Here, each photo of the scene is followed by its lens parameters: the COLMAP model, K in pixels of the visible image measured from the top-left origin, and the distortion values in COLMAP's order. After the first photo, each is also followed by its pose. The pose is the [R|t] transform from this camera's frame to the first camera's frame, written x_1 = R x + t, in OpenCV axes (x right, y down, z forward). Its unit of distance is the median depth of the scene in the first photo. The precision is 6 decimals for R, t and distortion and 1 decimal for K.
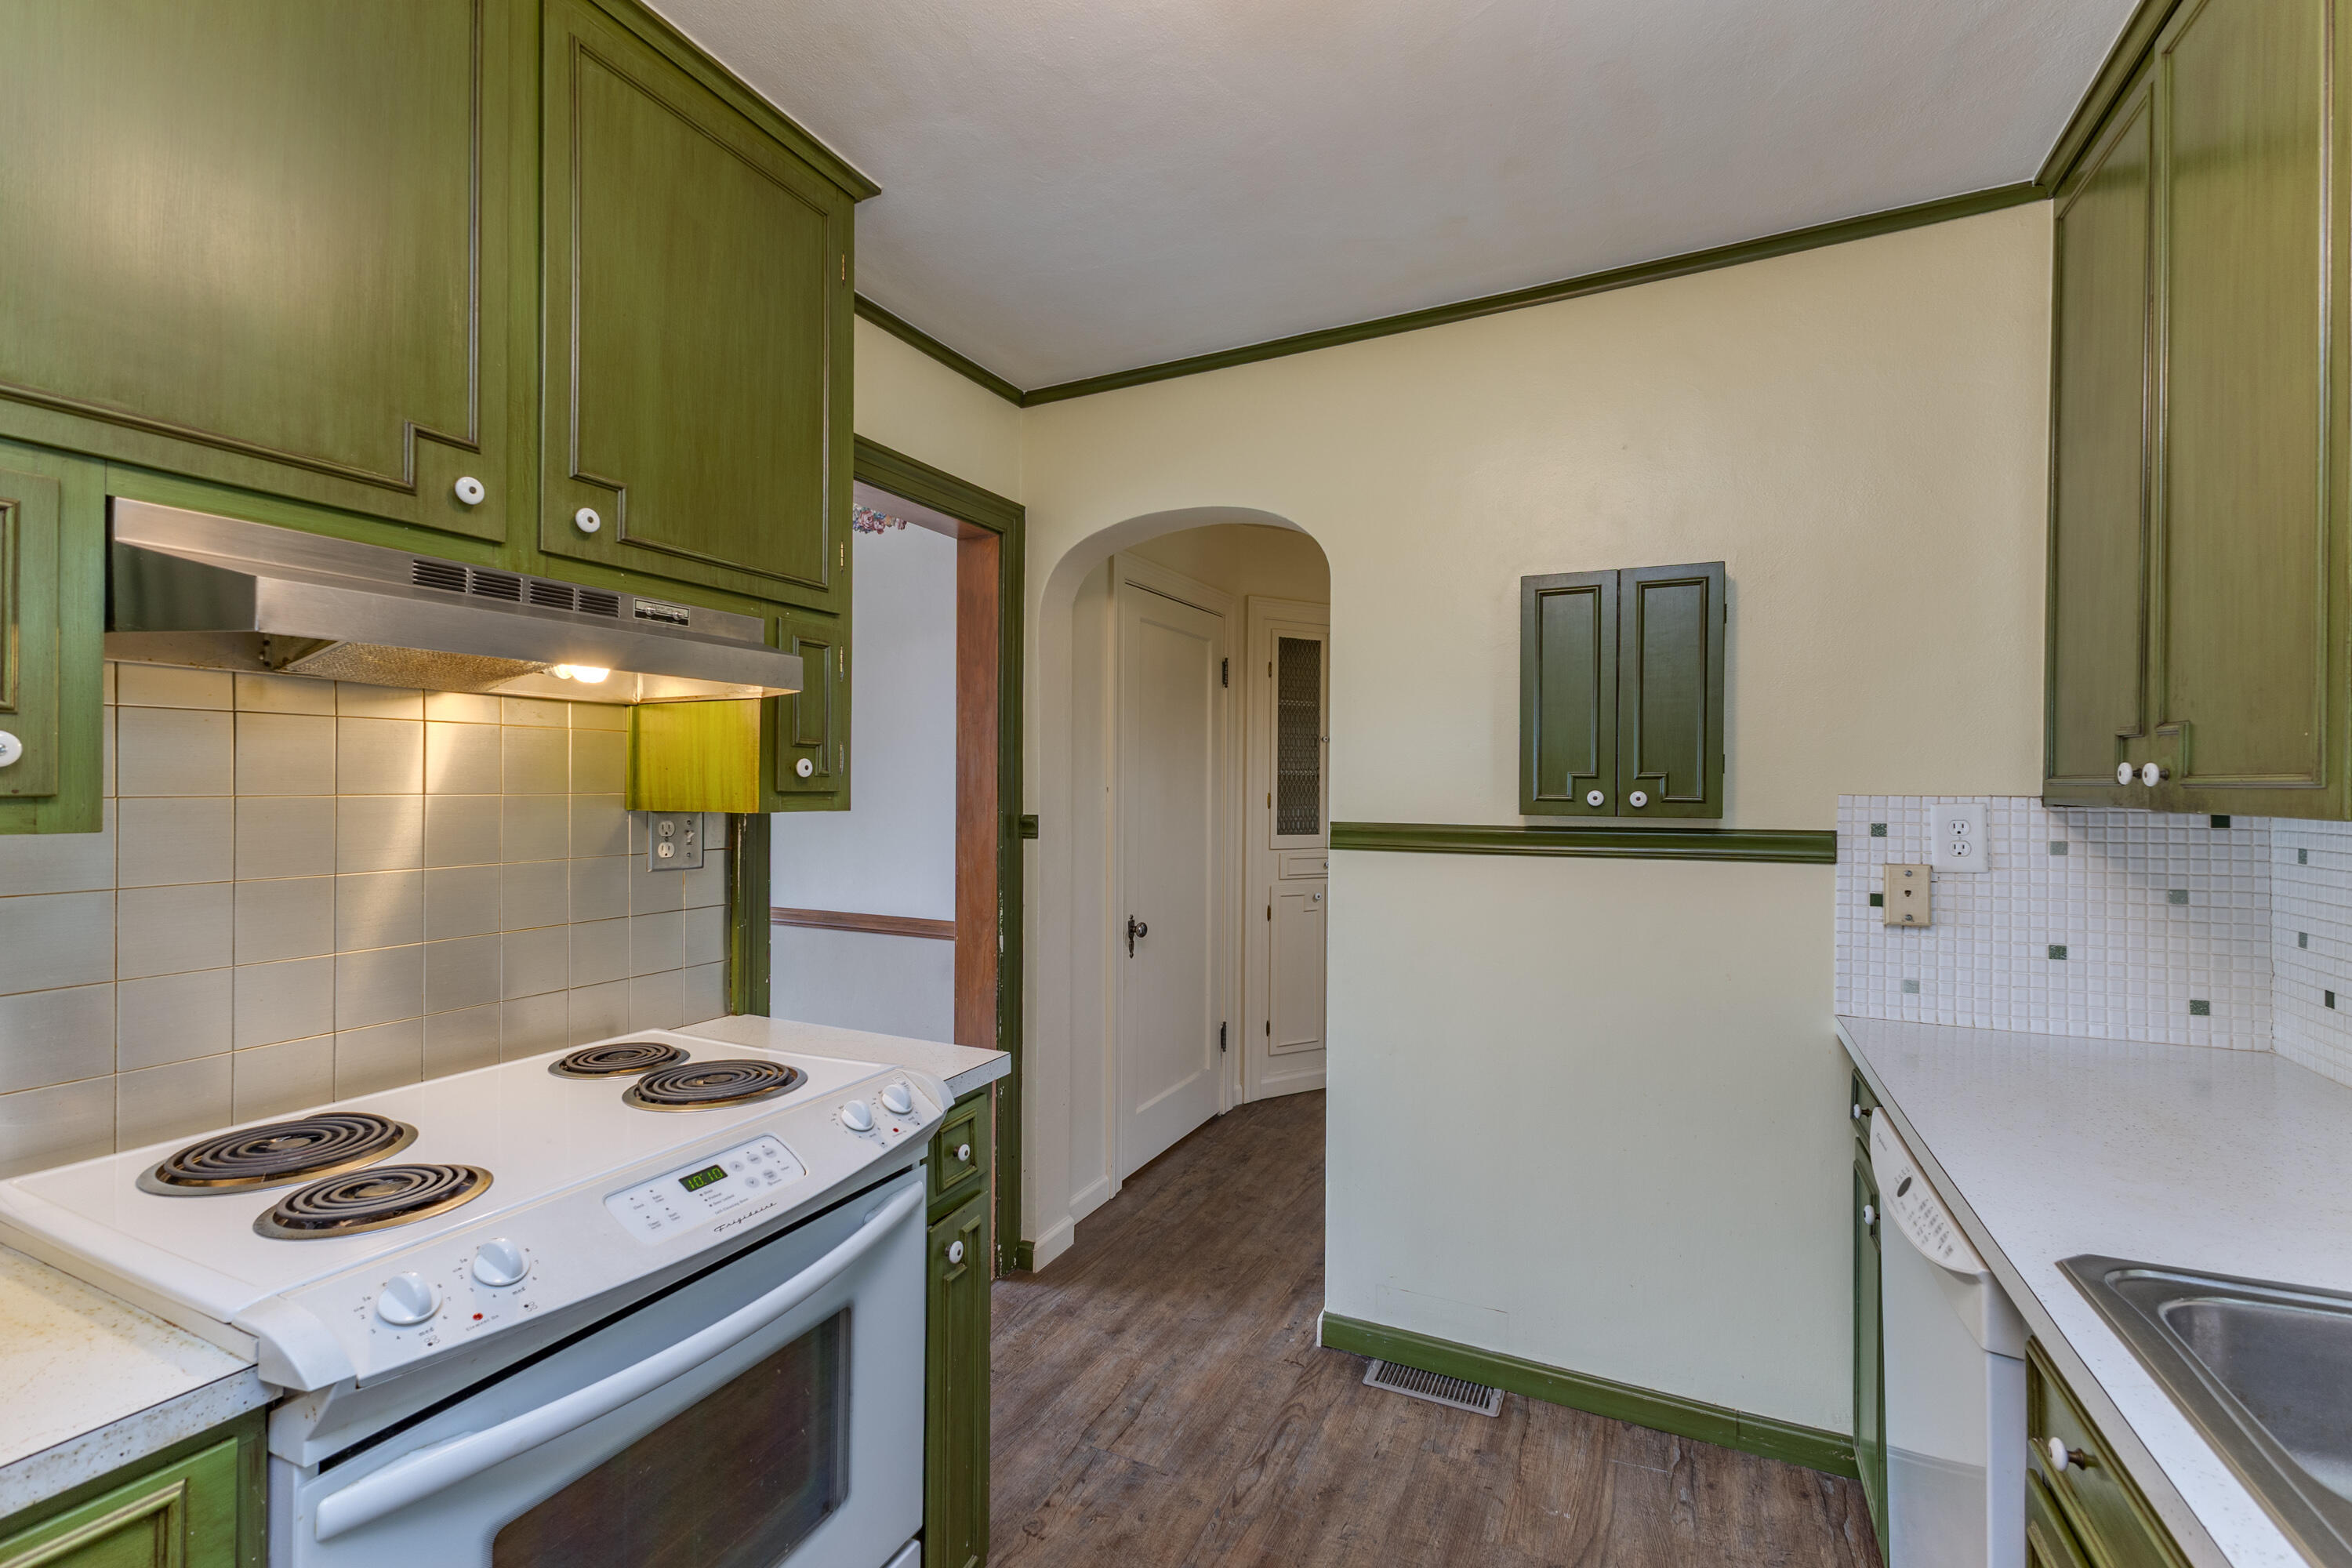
lens RADIAL K [[1013.7, 0, 1183.1], [0, 1013.7, 778.4], [0, 0, 1]] dist [0.000882, -0.002528]
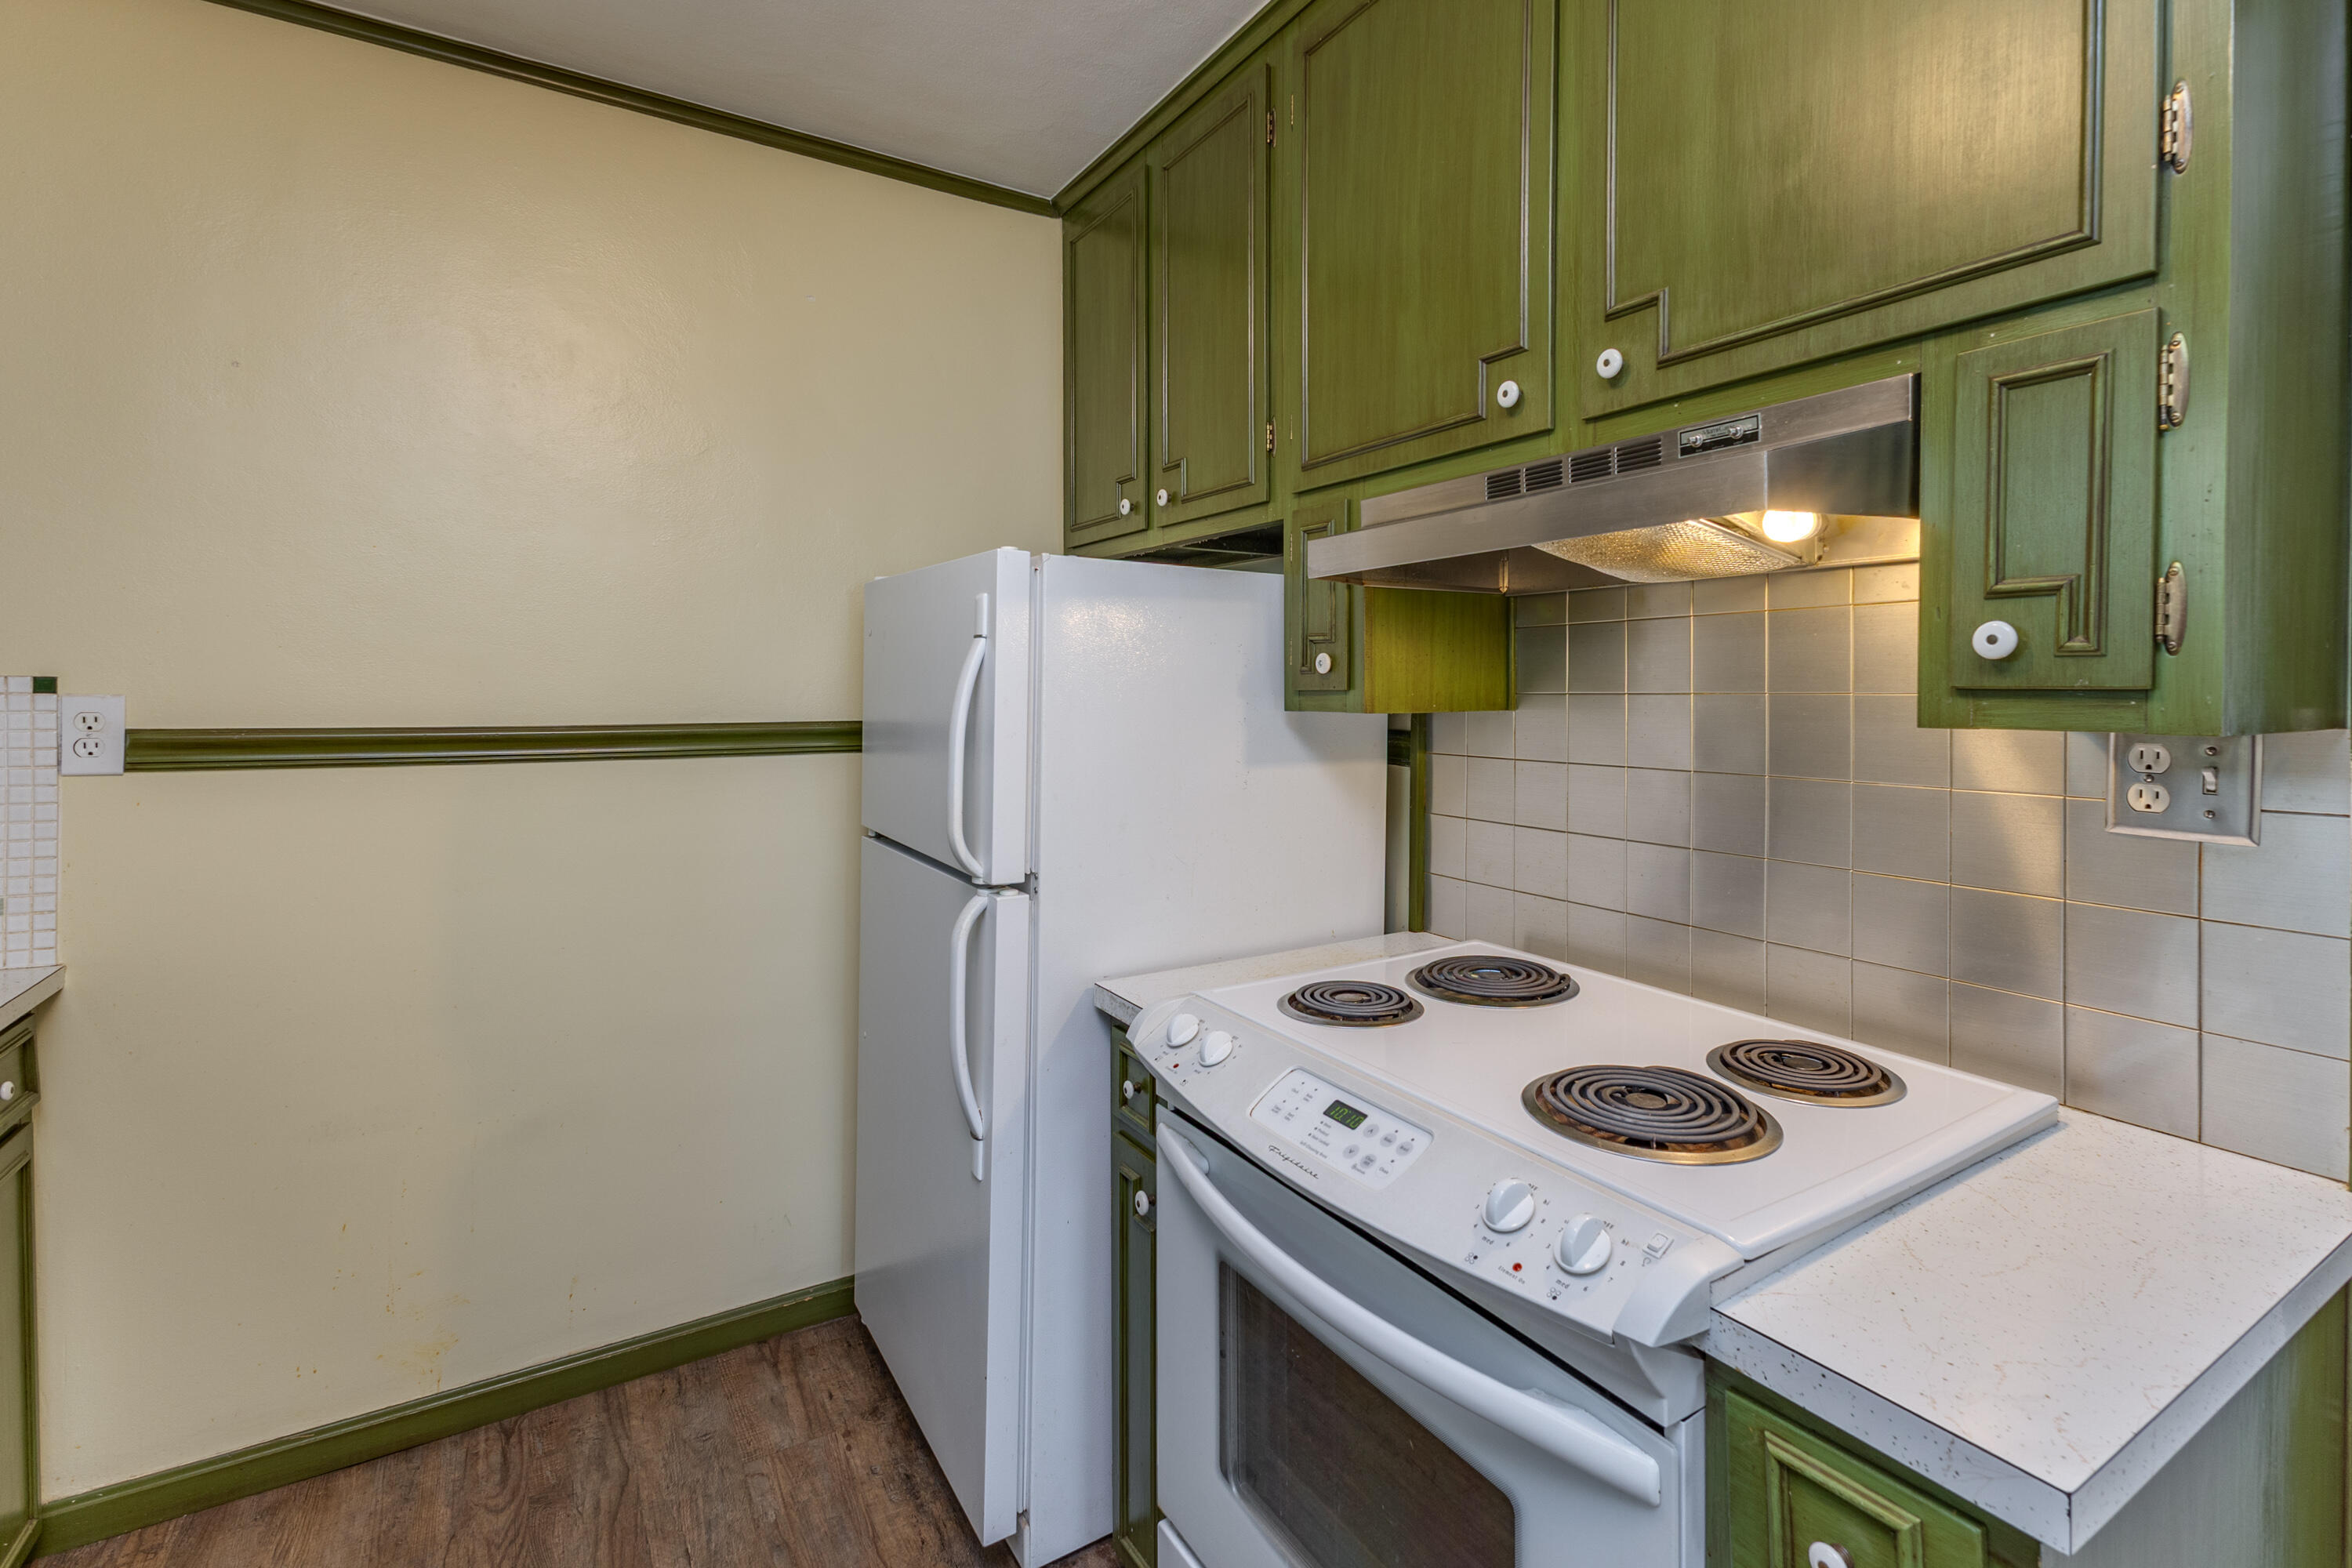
lens RADIAL K [[1013.7, 0, 1201.5], [0, 1013.7, 710.7], [0, 0, 1]] dist [0.000882, -0.002528]
pose [[-0.511955, -0.000764, -0.859012, 0.327903], [-0.008463, 0.999956, 0.004154, 0.033743], [0.858971, 0.009397, -0.511939, 1.234690]]
